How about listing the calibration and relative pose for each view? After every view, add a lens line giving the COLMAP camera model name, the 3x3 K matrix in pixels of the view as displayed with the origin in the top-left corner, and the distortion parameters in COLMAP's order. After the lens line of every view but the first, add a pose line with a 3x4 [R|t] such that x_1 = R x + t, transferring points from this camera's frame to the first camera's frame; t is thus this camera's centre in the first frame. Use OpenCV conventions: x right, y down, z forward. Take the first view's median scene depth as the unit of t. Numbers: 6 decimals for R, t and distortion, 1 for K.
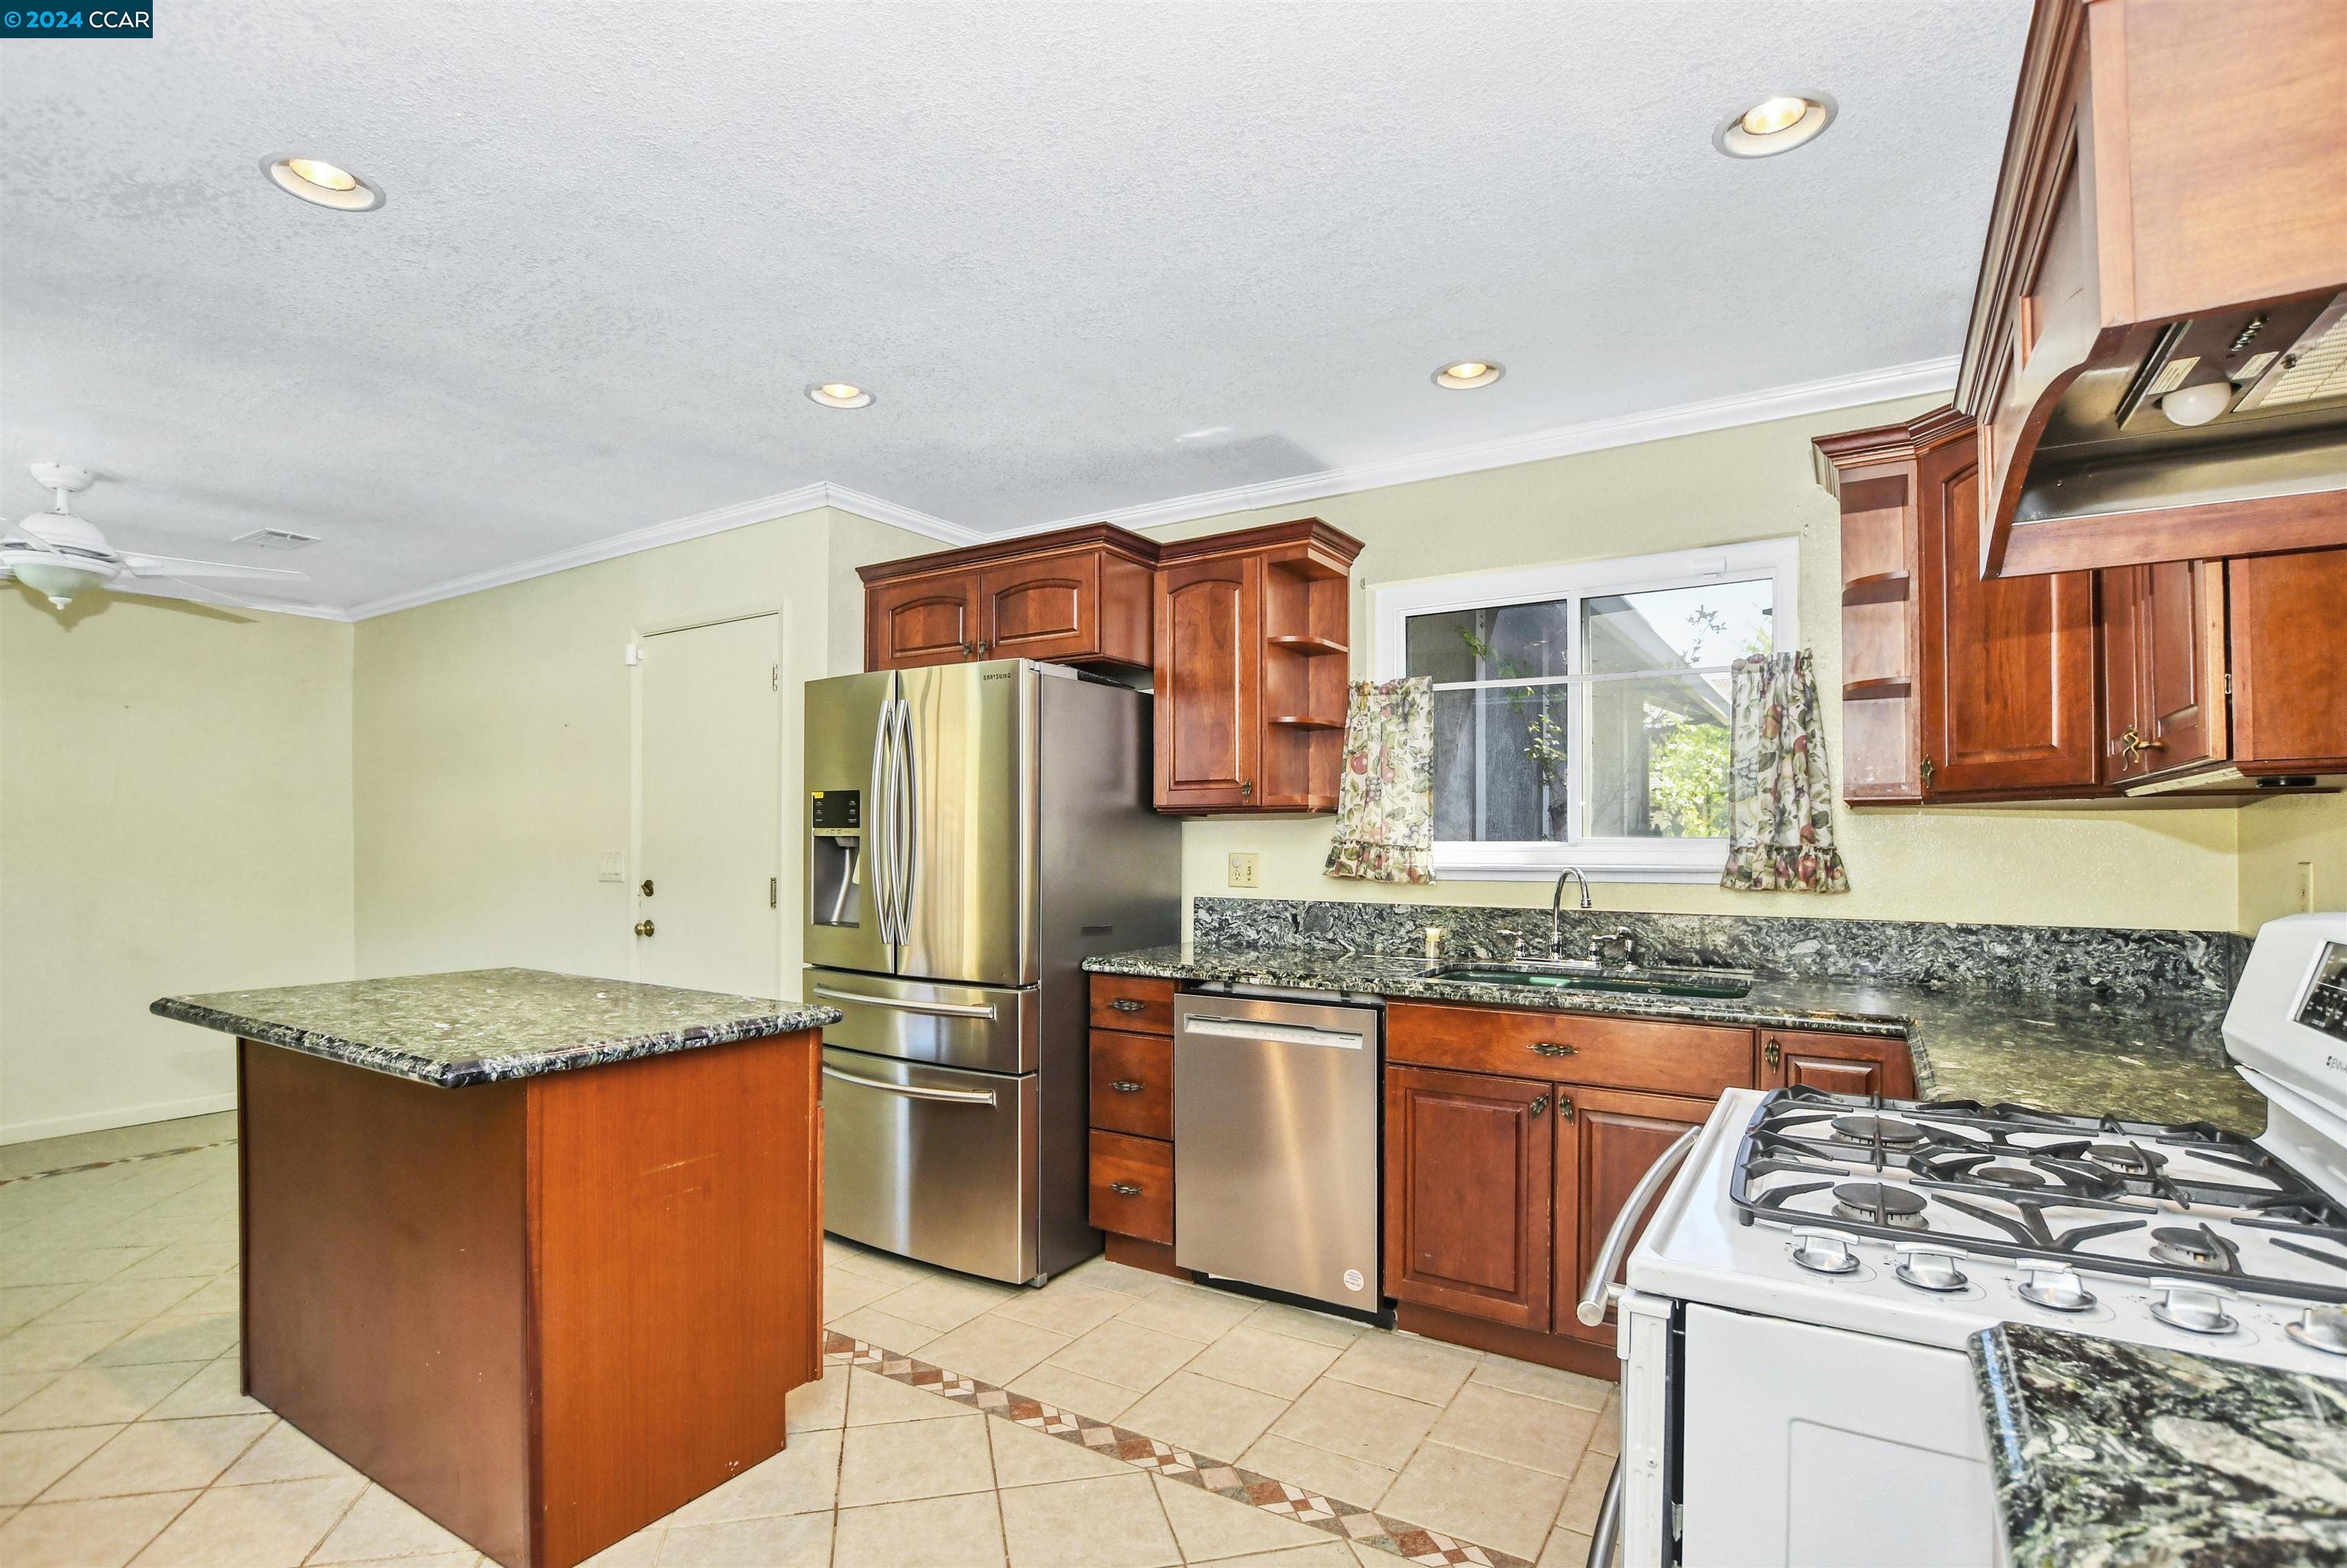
lens RADIAL K [[1129.6, 0, 1142.2], [0, 1129.6, 820.4], [0, 0, 1]] dist [-0.021553, -0.000971]
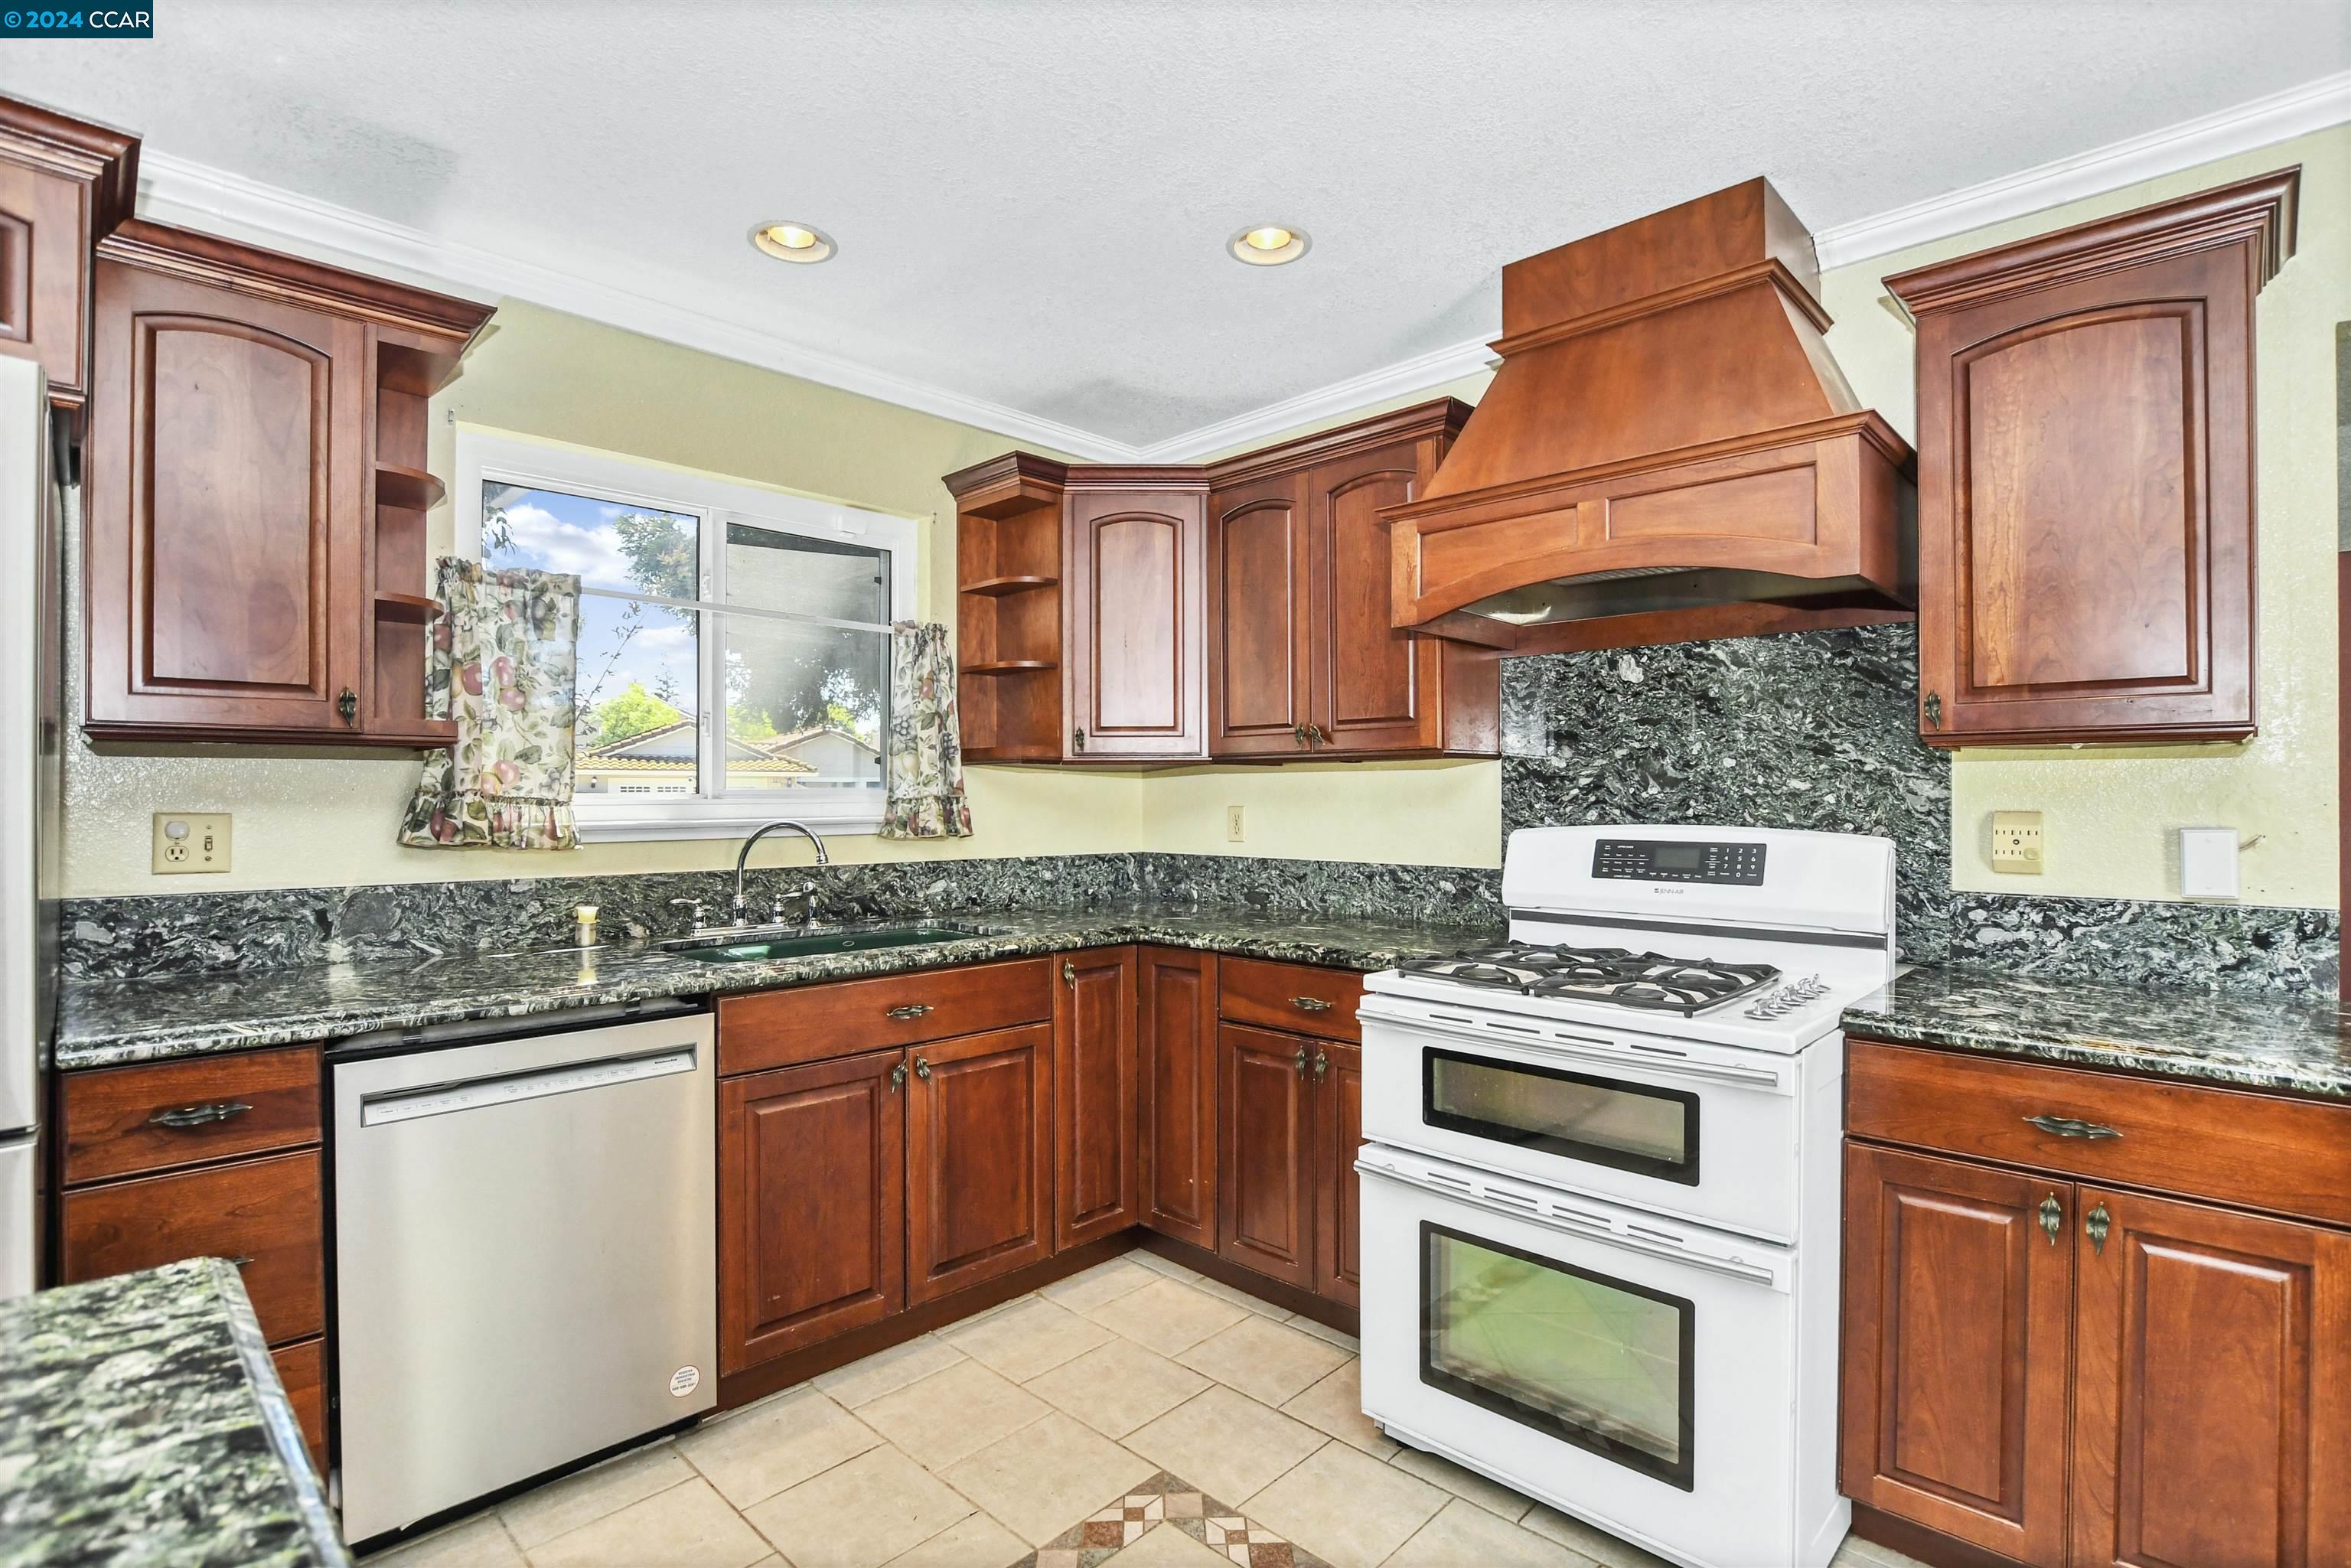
lens RADIAL K [[1099.9, 0, 1188.8], [0, 1099.9, 794.5], [0, 0, 1]] dist [-0.032170, 0.004488]
pose [[0.192884, 0.001776, 0.981220, -0.405759], [-0.016934, 0.999855, 0.001519, 0.012287], [-0.981076, -0.016909, 0.192886, 0.483613]]
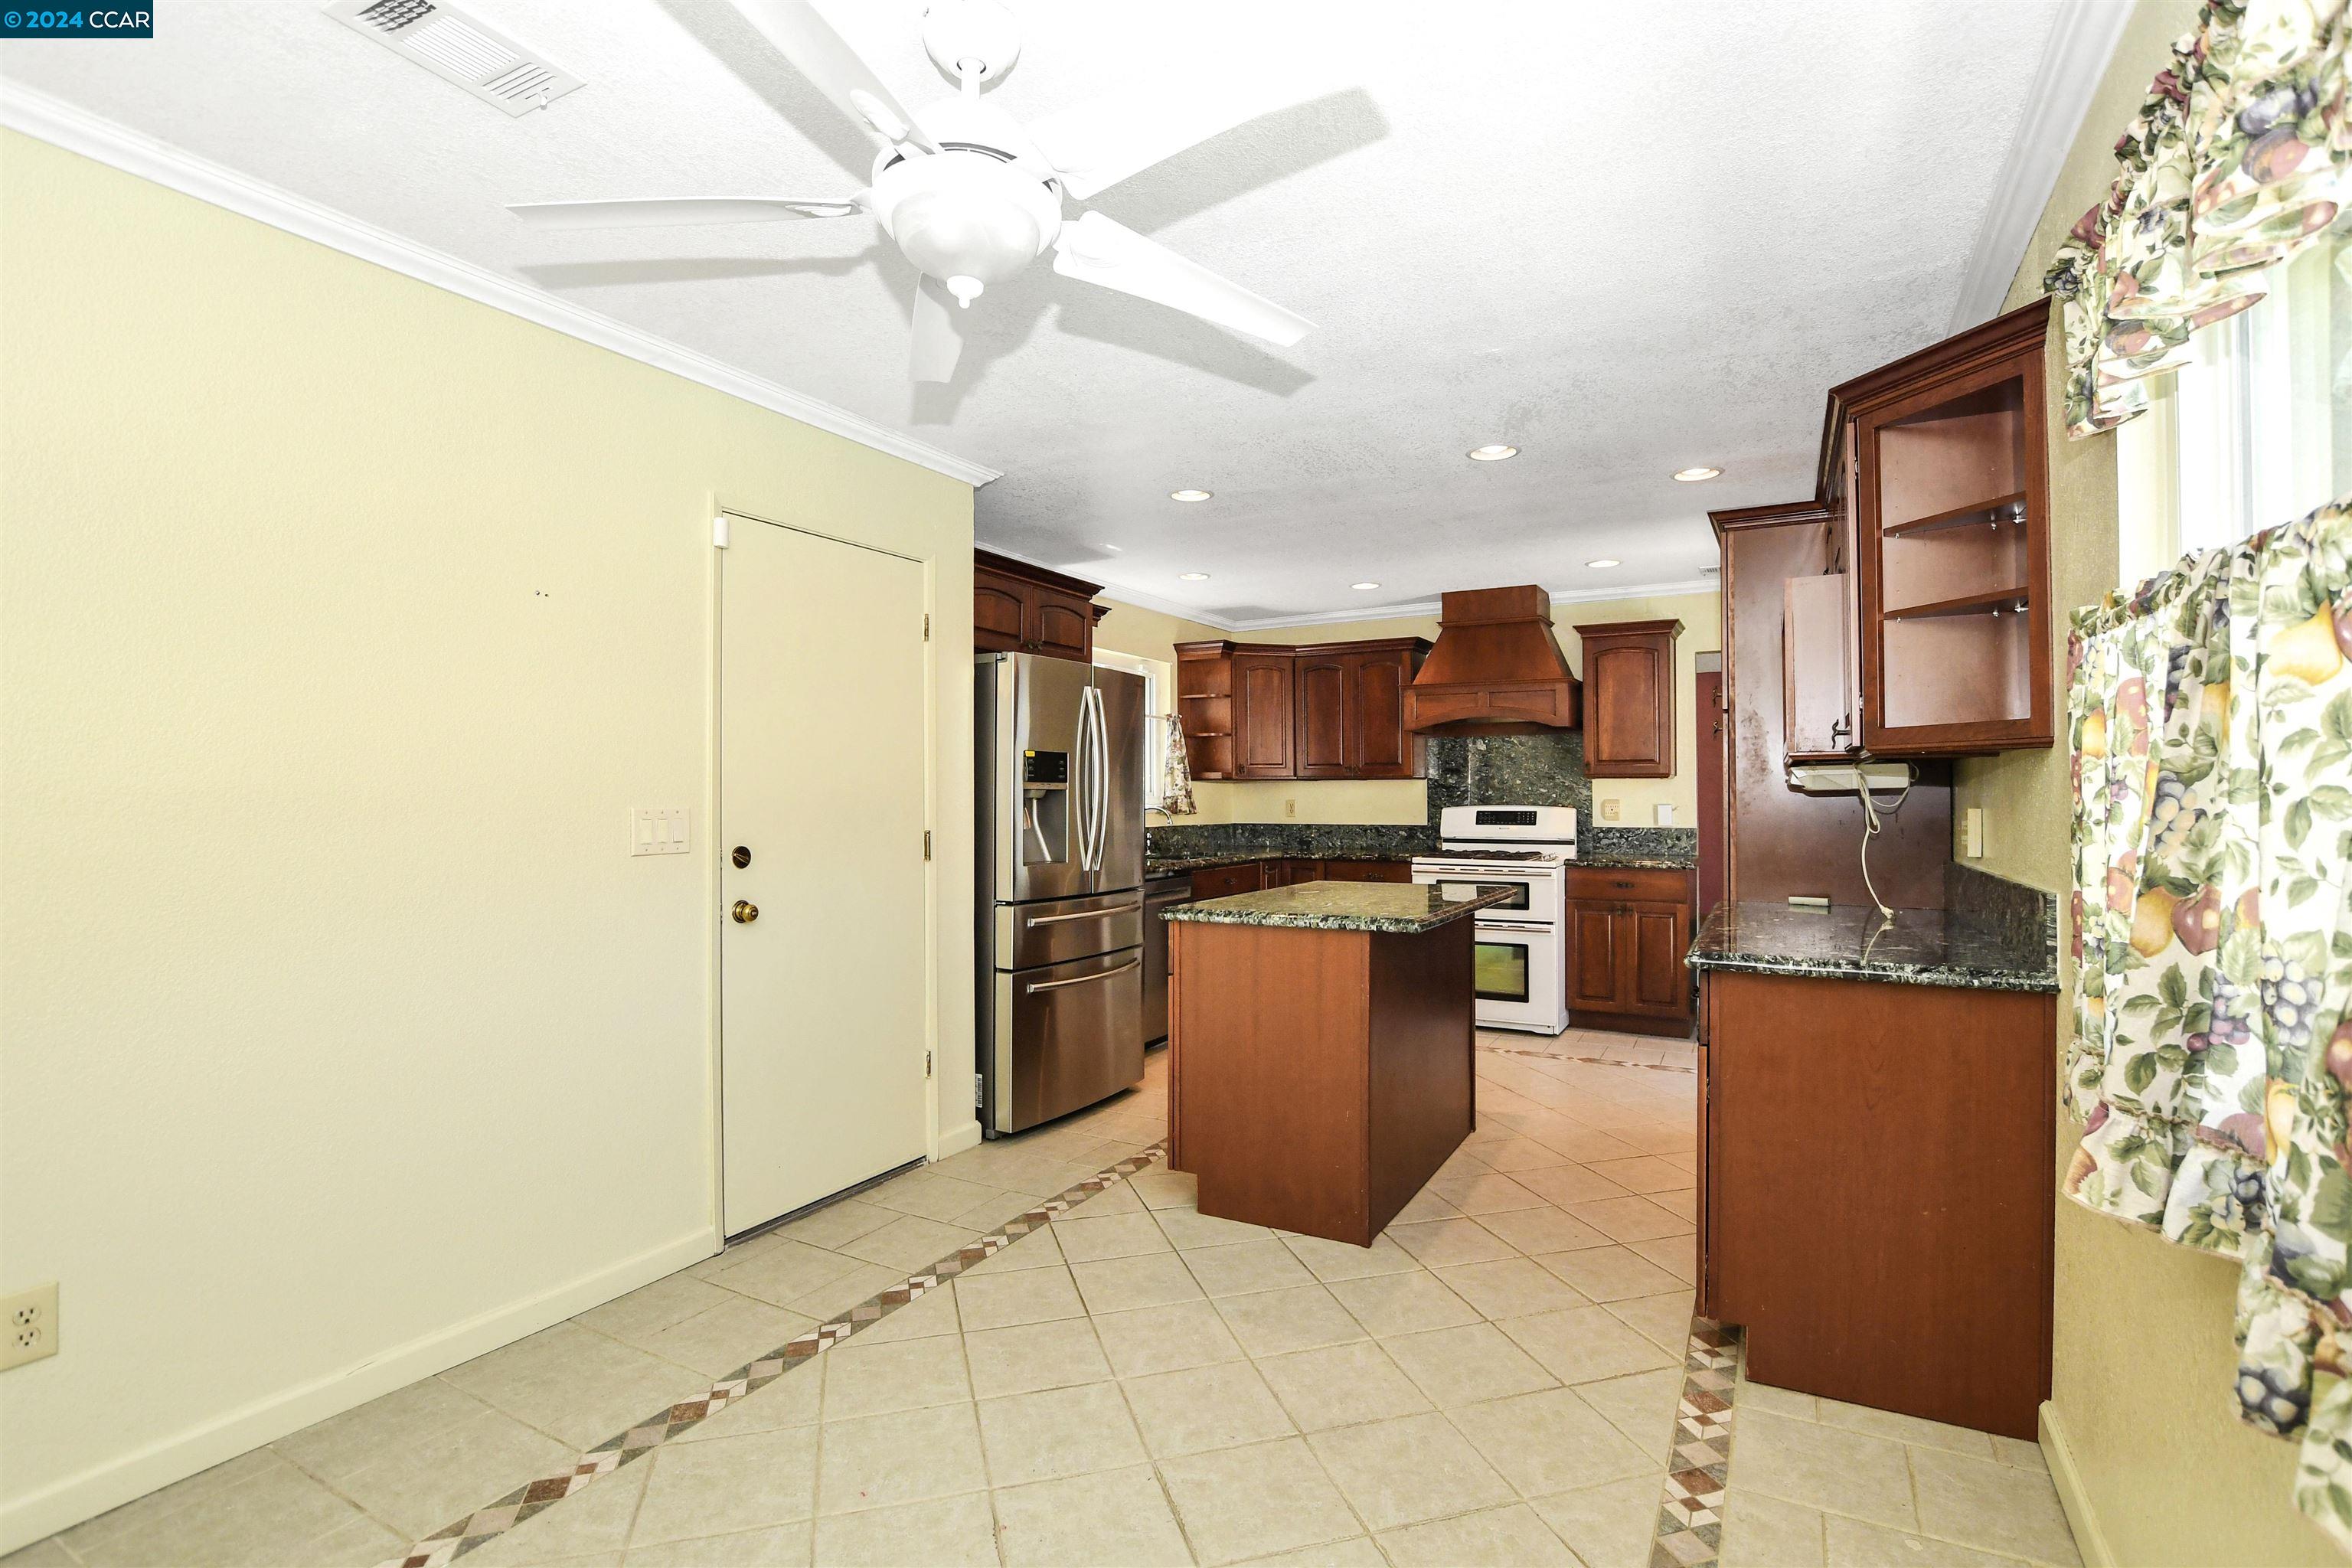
lens RADIAL K [[1100.4, 0, 1189.1], [0, 1100.4, 778.6], [0, 0, 1]] dist [-0.032170, 0.004488]
pose [[-0.072246, 0.015353, 0.997269, -1.597601], [-0.015538, 0.999743, -0.016517, 0.021892], [-0.997266, -0.016689, -0.071989, 1.028913]]
